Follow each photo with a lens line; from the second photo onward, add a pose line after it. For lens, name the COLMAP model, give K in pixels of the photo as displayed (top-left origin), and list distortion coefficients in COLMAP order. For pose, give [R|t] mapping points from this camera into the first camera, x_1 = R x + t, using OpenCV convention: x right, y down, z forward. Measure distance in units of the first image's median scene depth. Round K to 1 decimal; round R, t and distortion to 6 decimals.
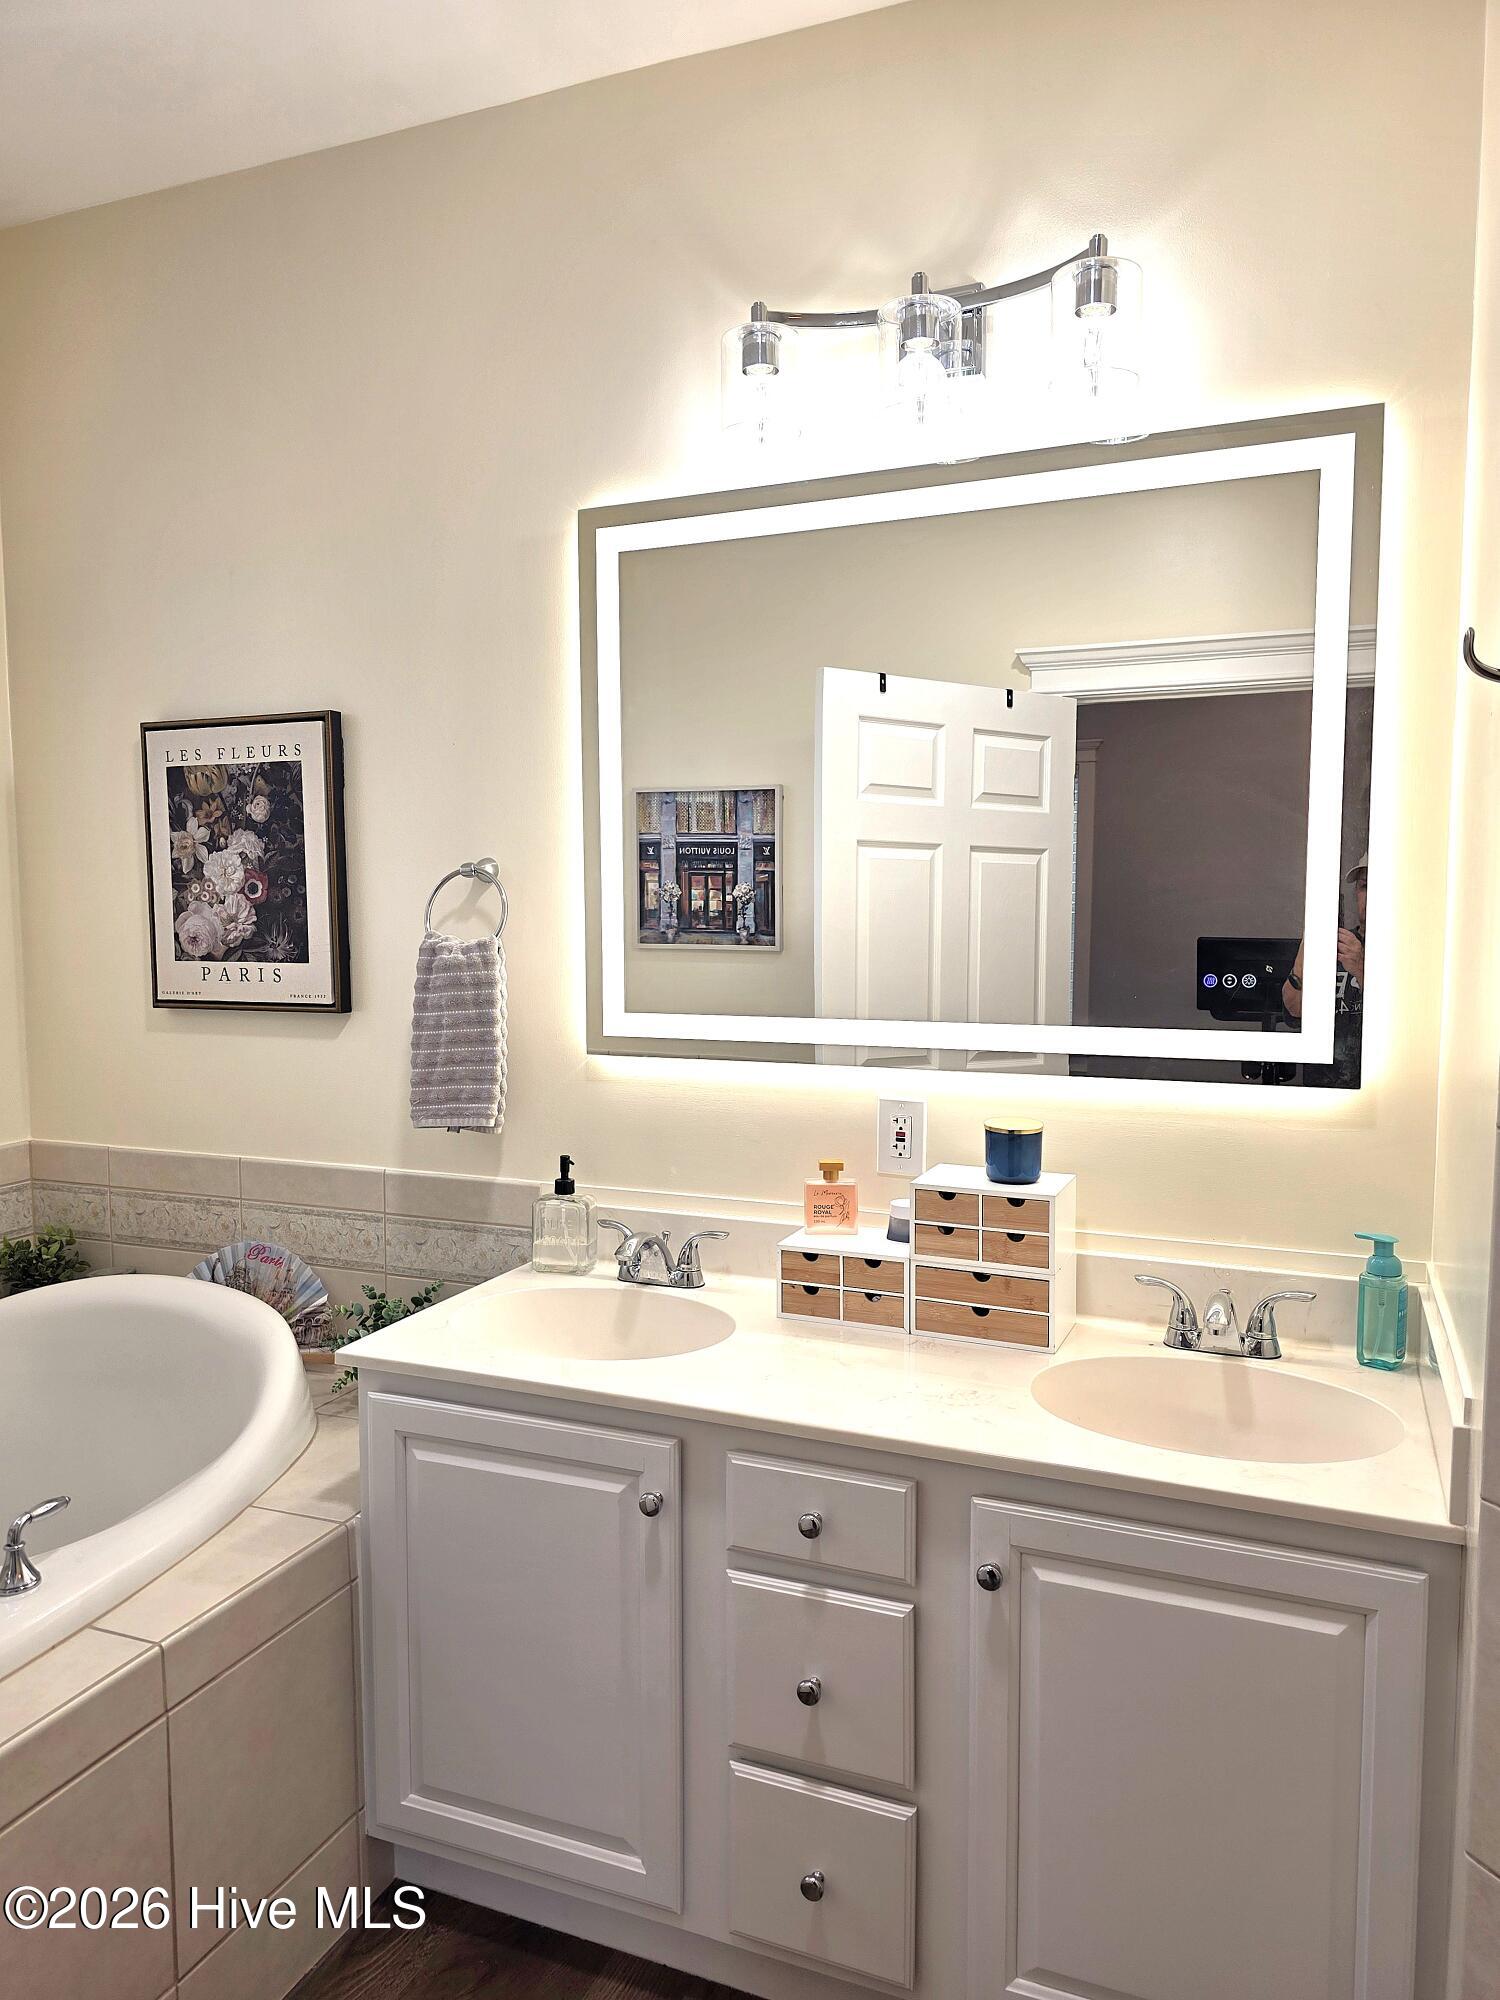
lens RADIAL K [[1351.7, 0, 751.6], [0, 1351.7, 1003.4], [0, 0, 1]] dist [0.002792, 0.000556]
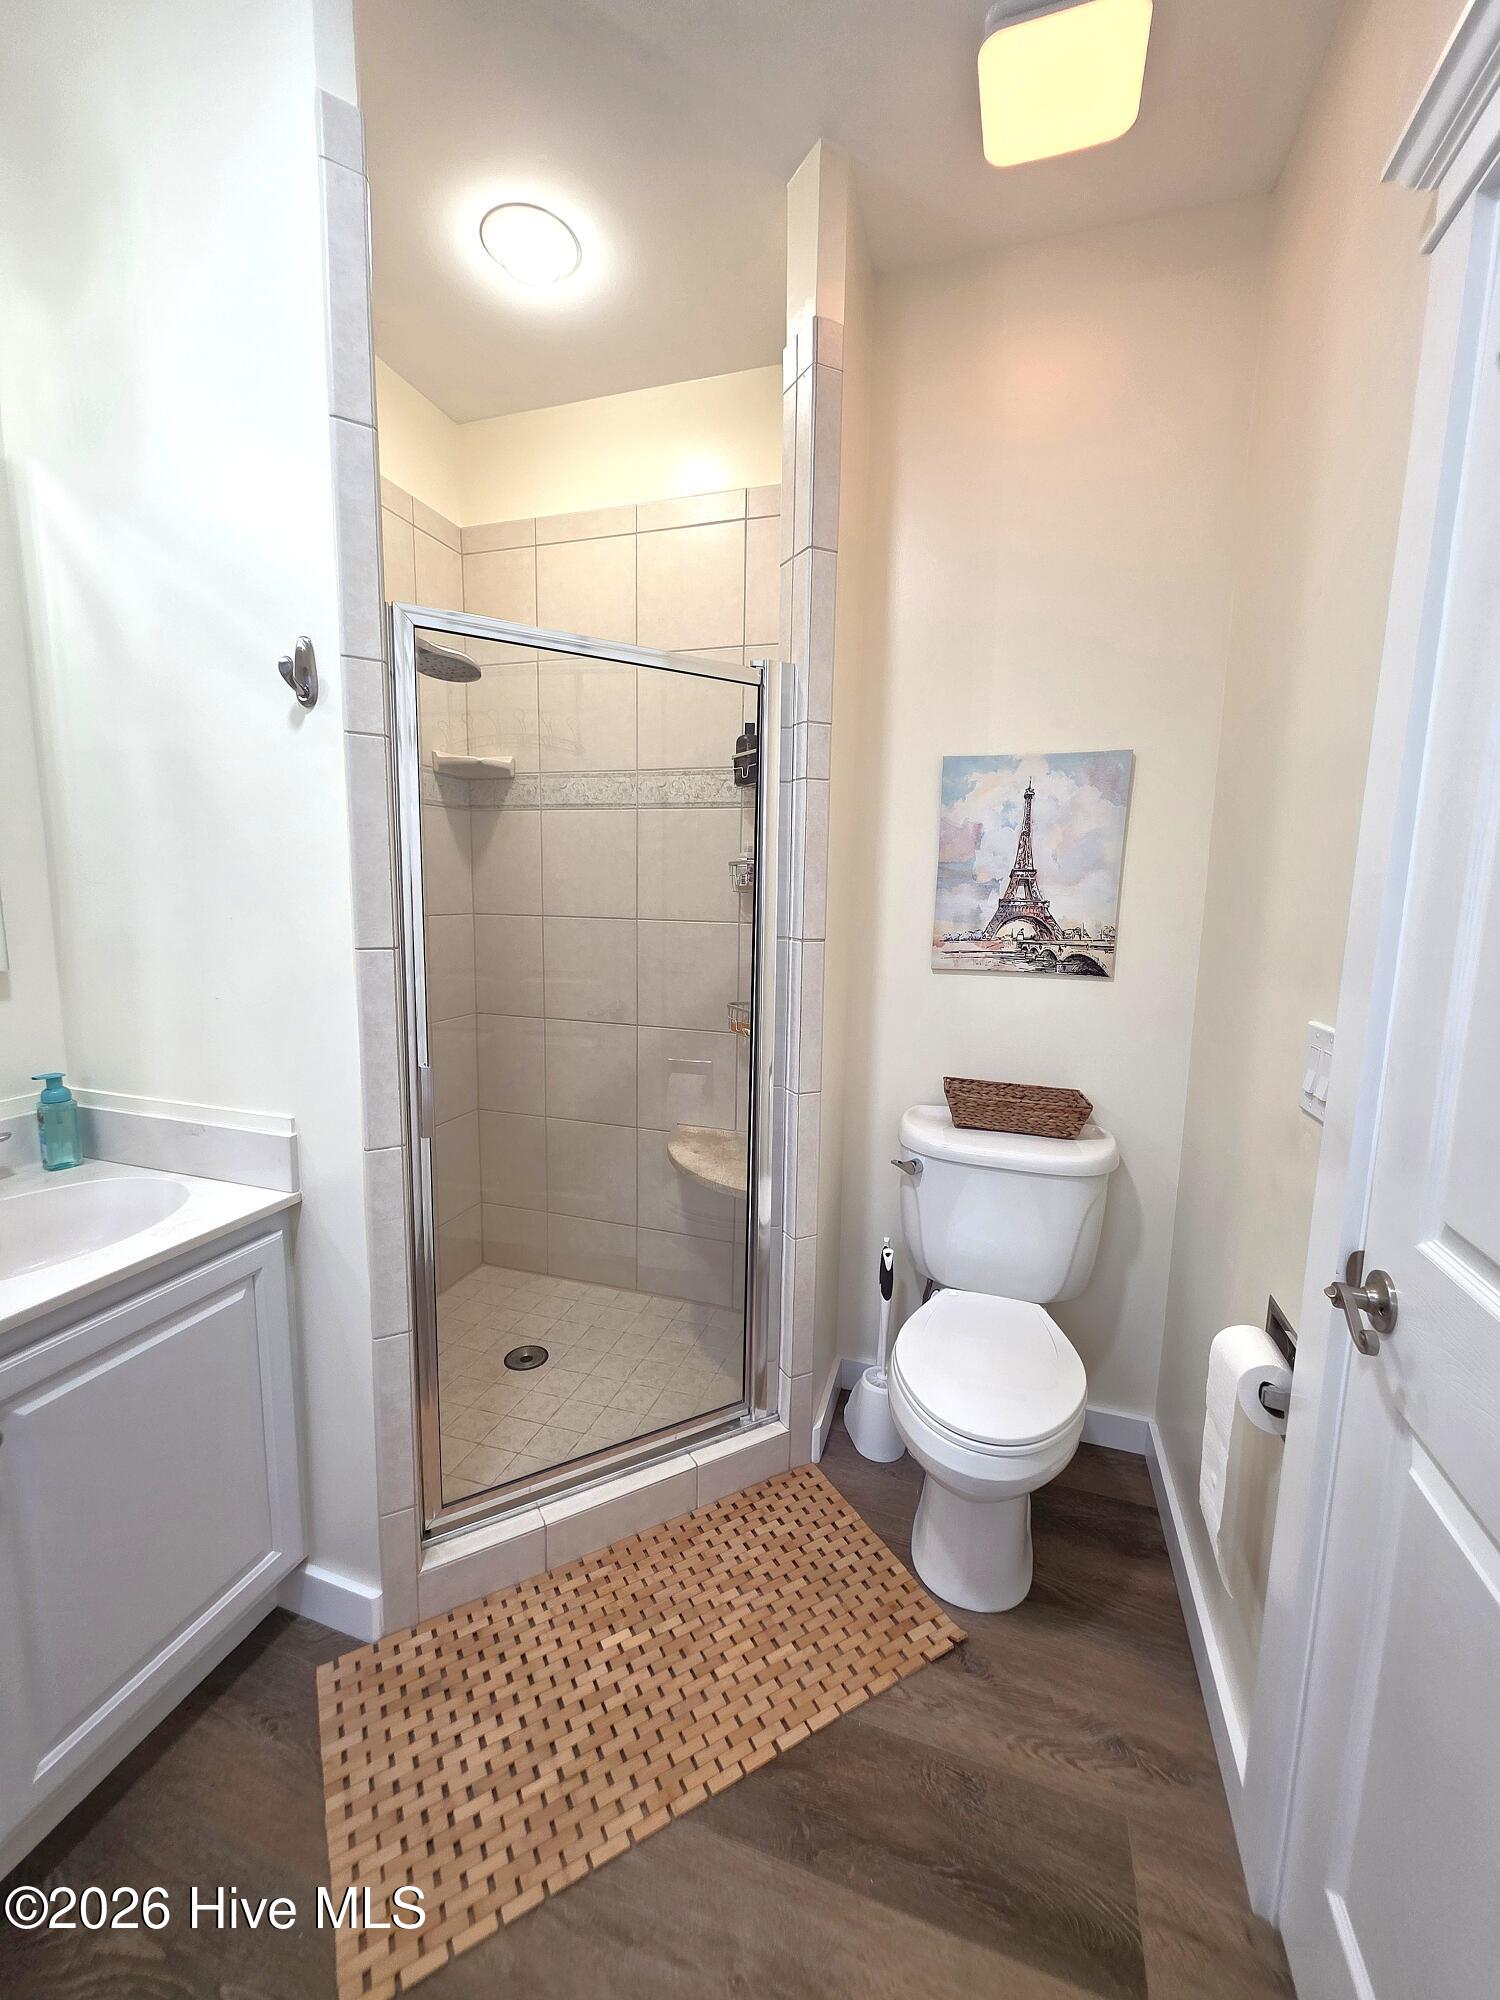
lens RADIAL K [[799.0, 0, 750.0], [0, 799.0, 994.8], [0, 0, 1]] dist [0.002815, 0.000083]
pose [[-0.073795, -0.140294, 0.987356, -0.435607], [0.056000, 0.987910, 0.144558, 0.021899], [-0.995700, 0.065960, -0.065047, 0.426510]]
